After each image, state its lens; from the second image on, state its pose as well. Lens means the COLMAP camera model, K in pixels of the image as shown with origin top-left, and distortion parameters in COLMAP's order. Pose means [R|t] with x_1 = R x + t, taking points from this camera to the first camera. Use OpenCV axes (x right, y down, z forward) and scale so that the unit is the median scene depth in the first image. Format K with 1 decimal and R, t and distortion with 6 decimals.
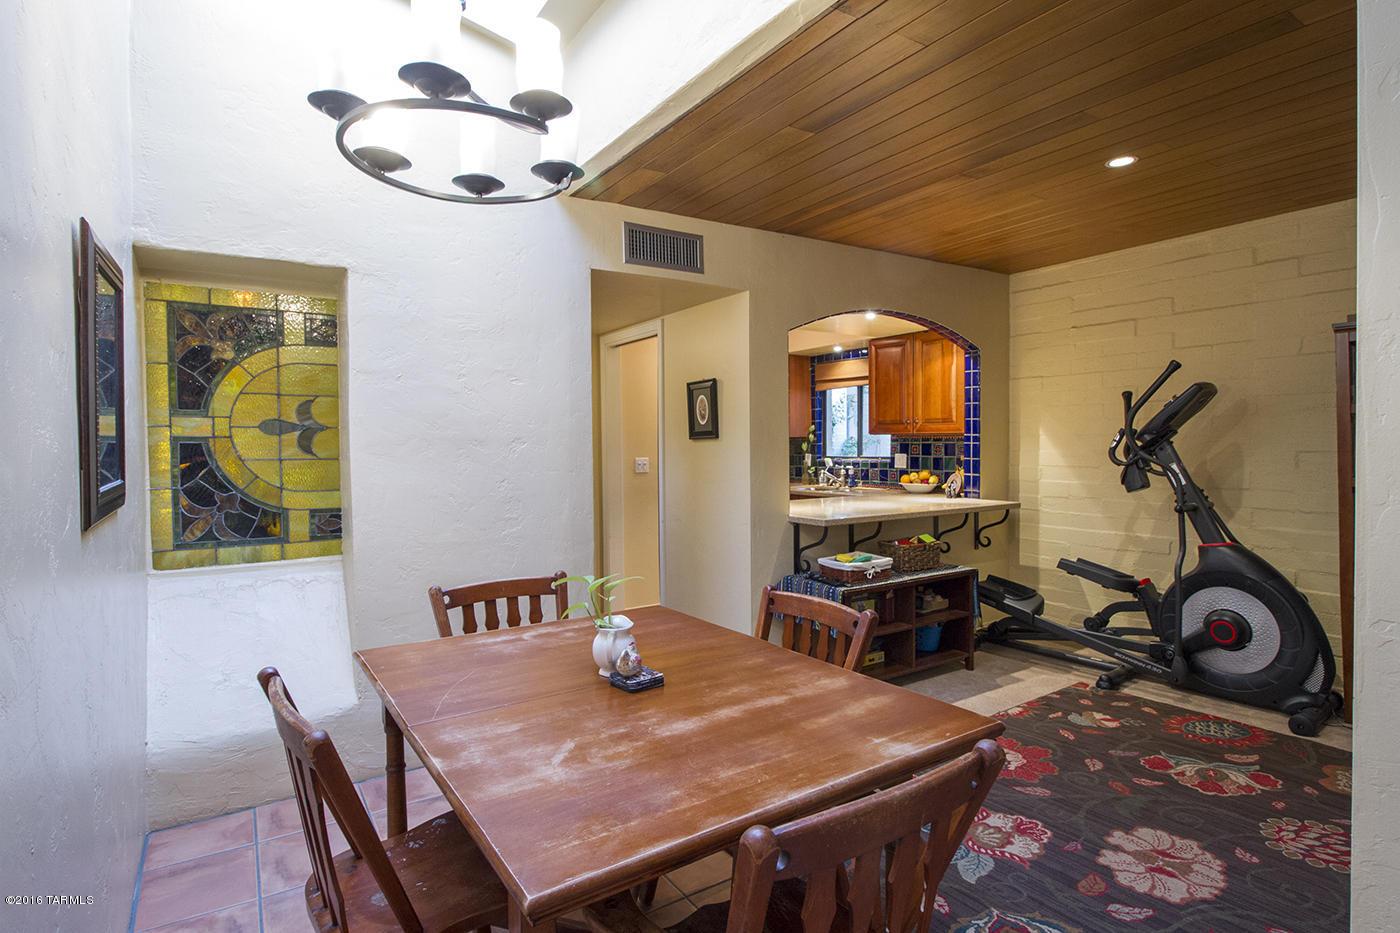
lens RADIAL K [[713.1, 0, 707.6], [0, 713.1, 461.0], [0, 0, 1]] dist [-0.002089, -0.000840]
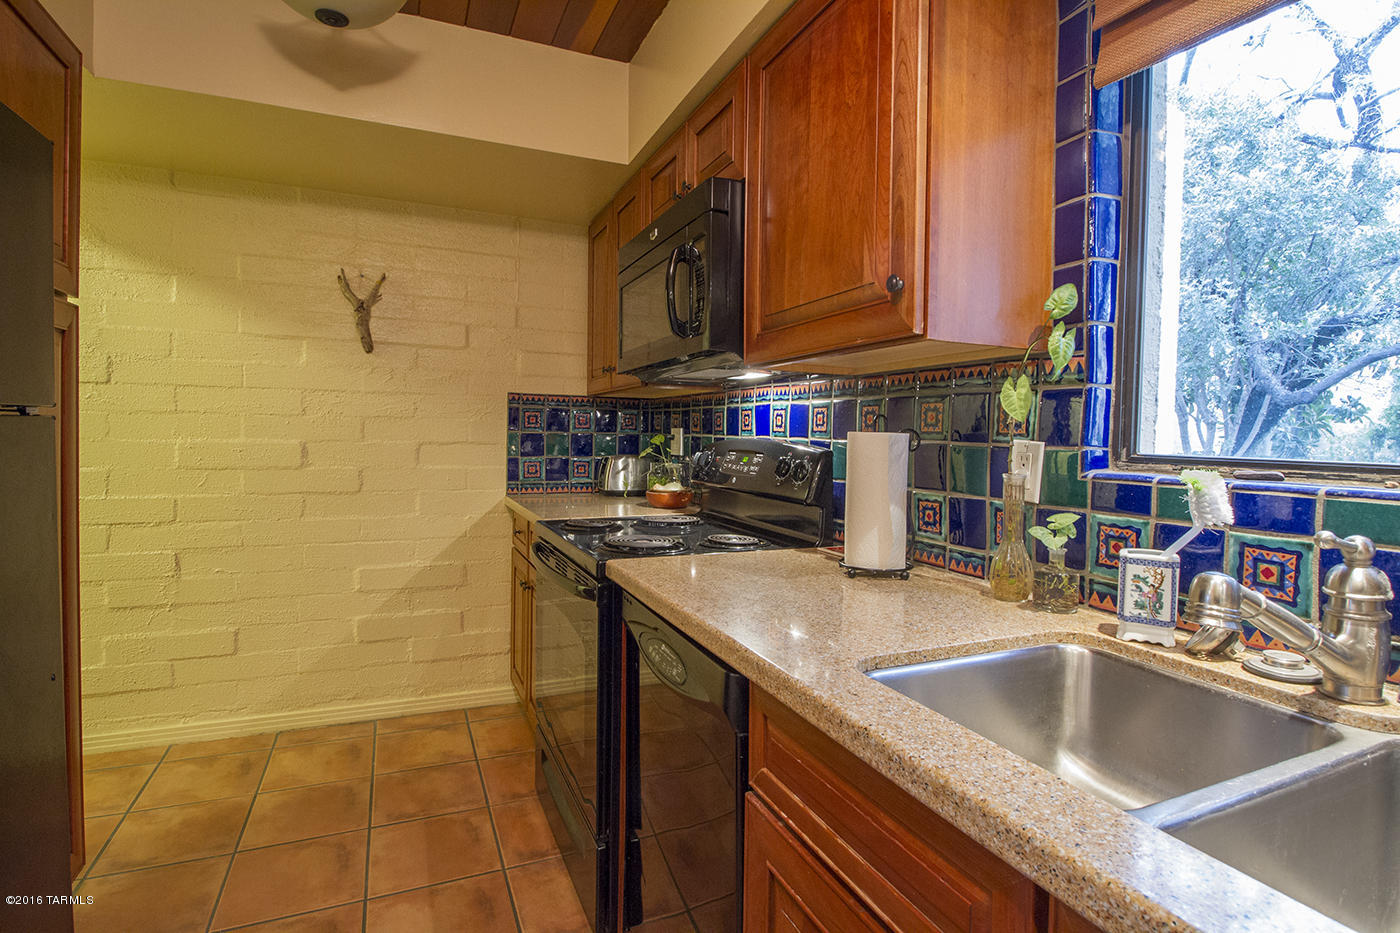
lens RADIAL K [[703.5, 0, 691.4], [0, 703.5, 447.9], [0, 0, 1]] dist [0.000406, -0.014721]
pose [[0.982437, 0.028325, -0.184434, 0.202002], [-0.028855, 0.999584, -0.000189, -0.012522], [0.184352, 0.005508, 0.982845, 1.863191]]
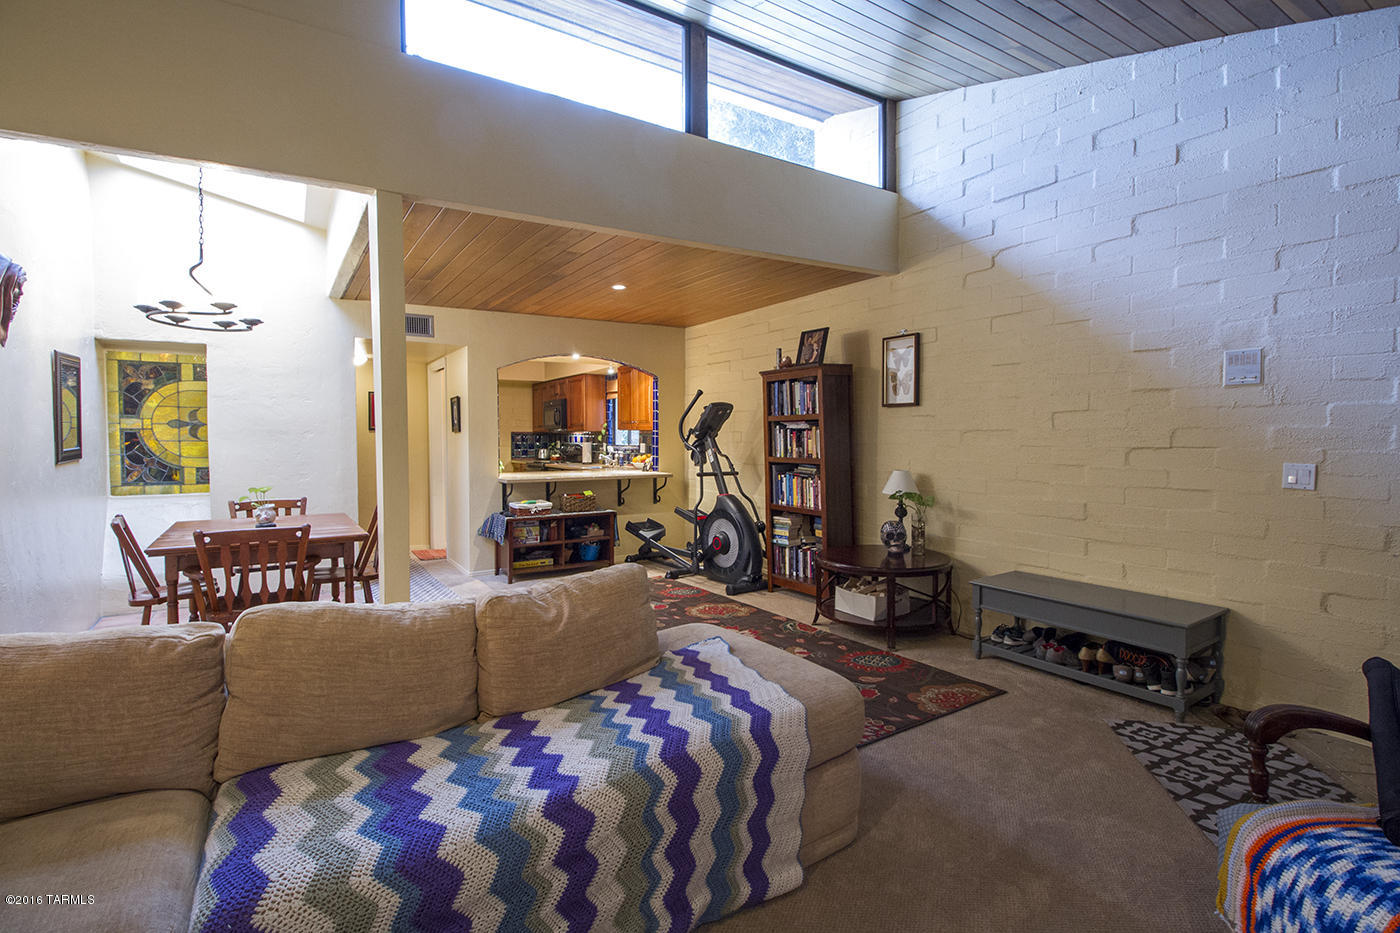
lens RADIAL K [[654.6, 0, 703.7], [0, 654.6, 462.8], [0, 0, 1]] dist [0.001174, -0.014543]
pose [[0.999906, 0.010269, -0.009136, 0.831609], [-0.010119, 0.999816, 0.016305, 0.014007], [0.009301, -0.016211, 0.999825, -0.742038]]
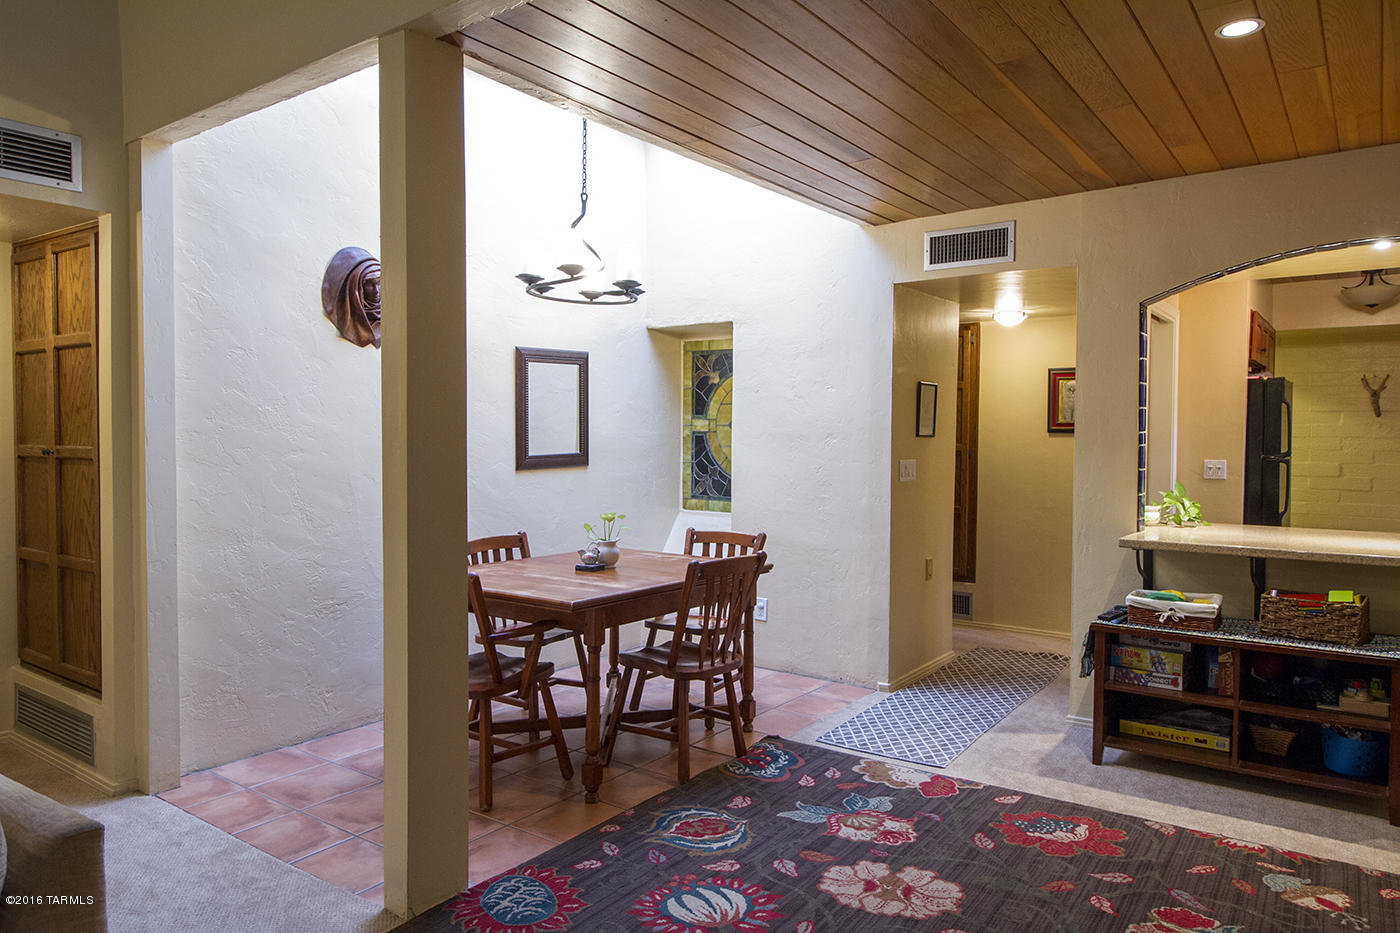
lens RADIAL K [[928.4, 0, 700.0], [0, 928.4, 466.5], [0, 0, 1]] dist [0.023644, -0.039259]
pose [[0.350197, 0.043437, -0.935668, 1.237123], [-0.033102, 0.998874, 0.033982, -0.024581], [0.936091, 0.019072, 0.351241, 0.229498]]
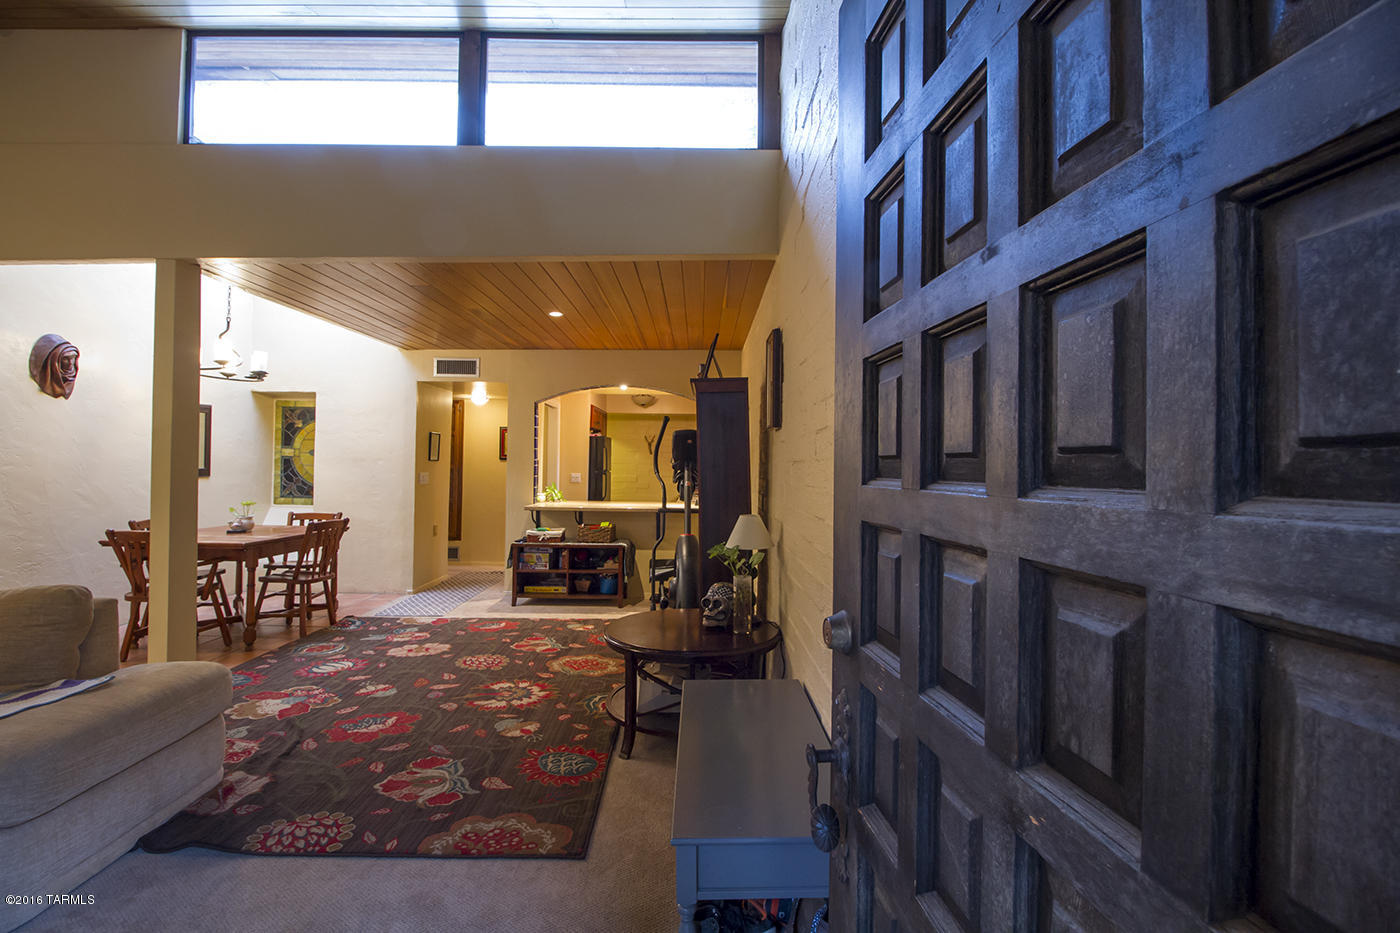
lens RADIAL K [[644.0, 0, 706.4], [0, 644.0, 461.2], [0, 0, 1]] dist [-0.000360, -0.013329]
pose [[0.842110, 0.017724, -0.539014, 1.823606], [-0.037070, 0.998998, -0.025066, -0.011486], [0.538030, 0.041089, 0.841923, -0.183583]]
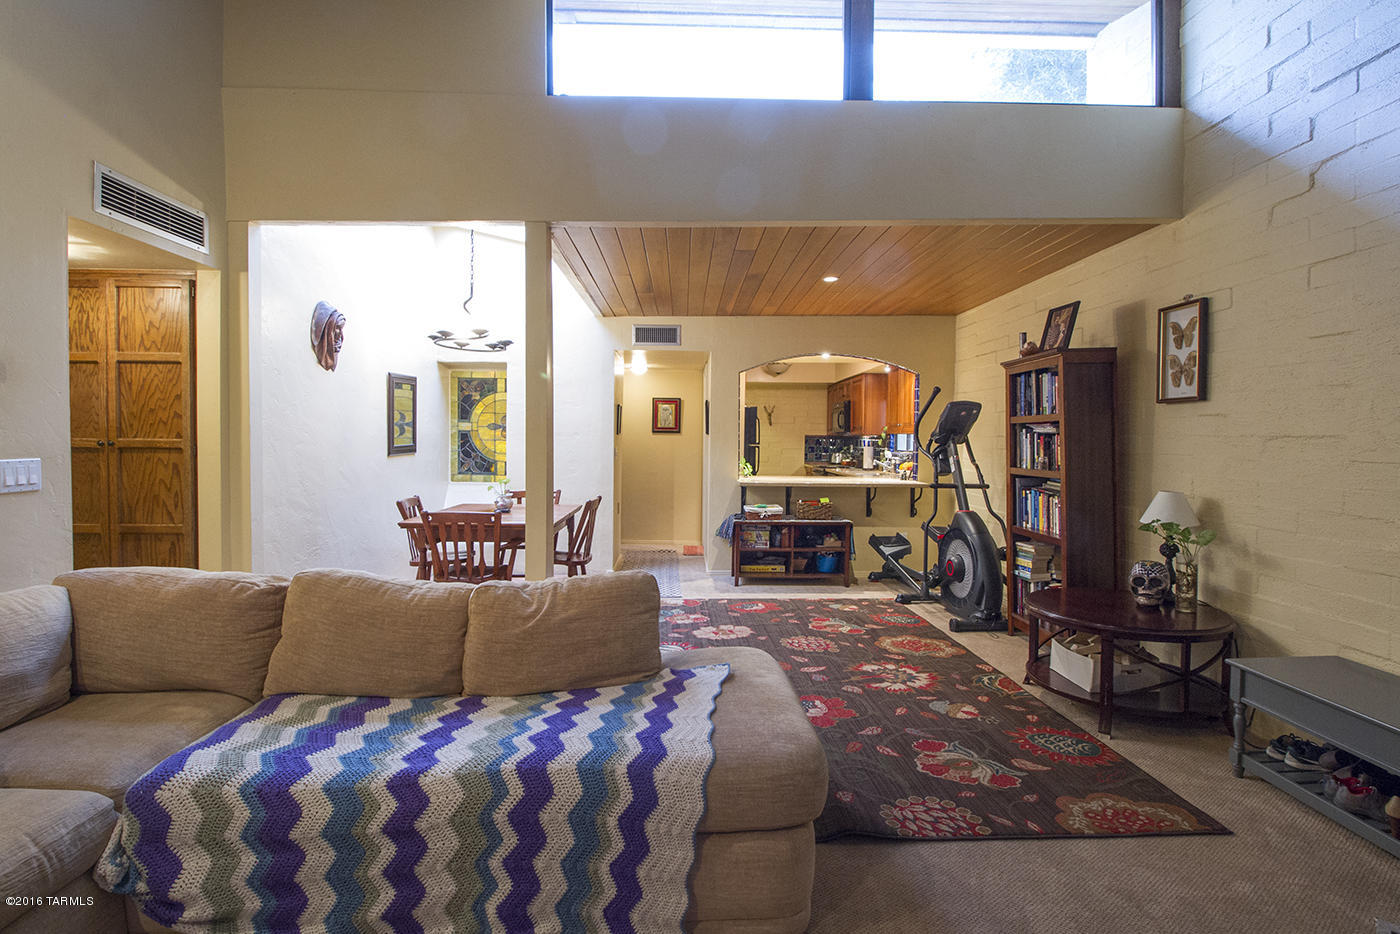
lens RADIAL K [[683.5, 0, 699.6], [0, 683.5, 459.5], [0, 0, 1]] dist [0.000459, -0.013400]
pose [[0.847673, 0.034831, -0.529374, 1.216998], [-0.031272, 0.999388, 0.015681, 0.004955], [0.529596, 0.003262, 0.848244, -0.592633]]
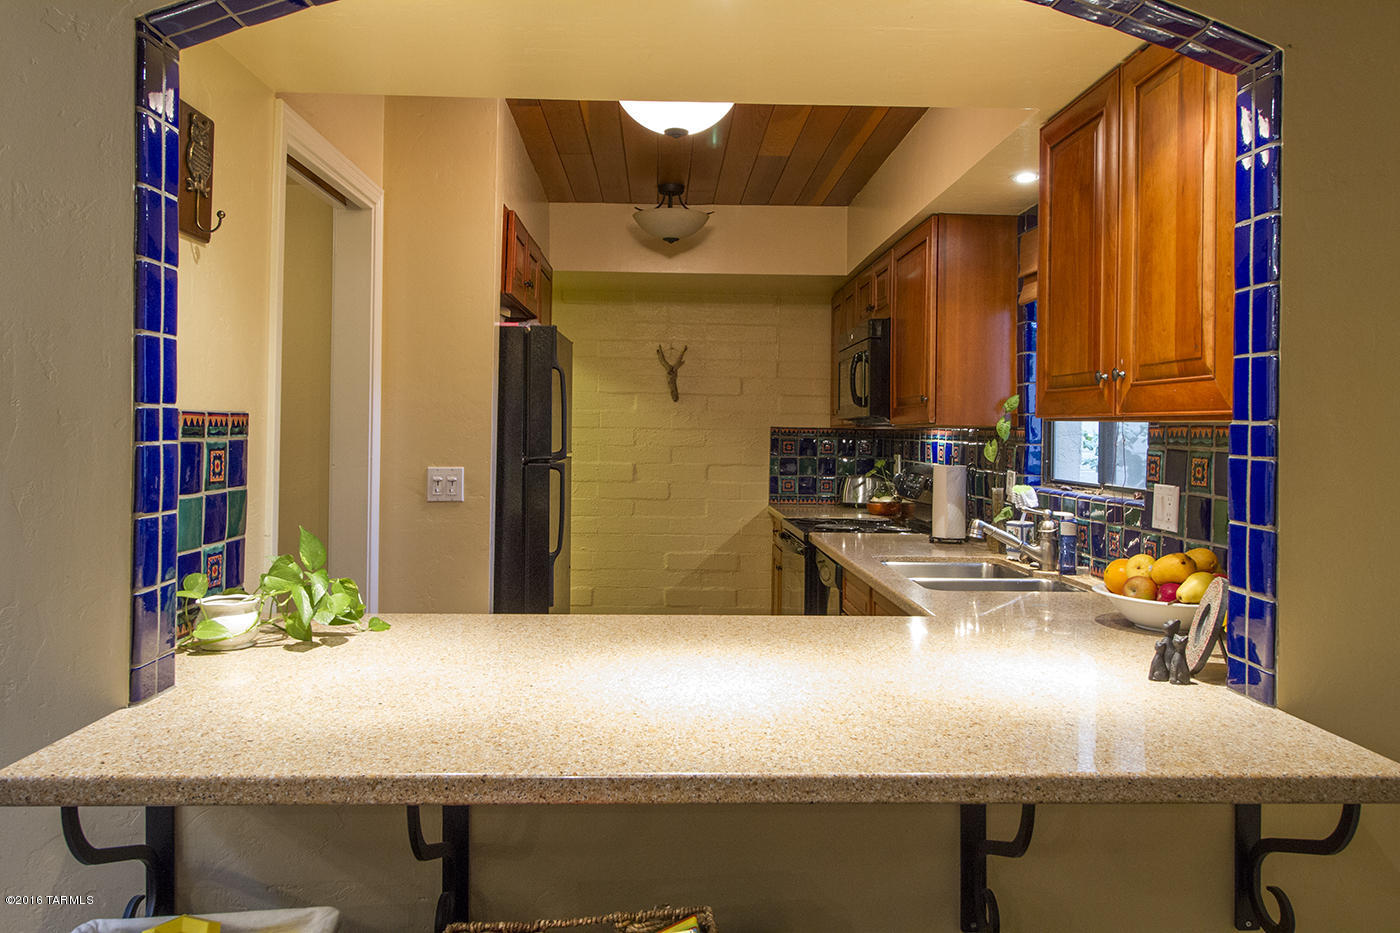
lens RADIAL K [[1017.3, 0, 704.3], [0, 1017.3, 425.1], [0, 0, 1]] dist [-0.002605, -0.001691]
pose [[0.857817, 0.017029, -0.513674, 0.657560], [-0.034777, 0.999083, -0.024955, -0.036184], [0.512778, 0.039271, 0.857623, 1.051462]]
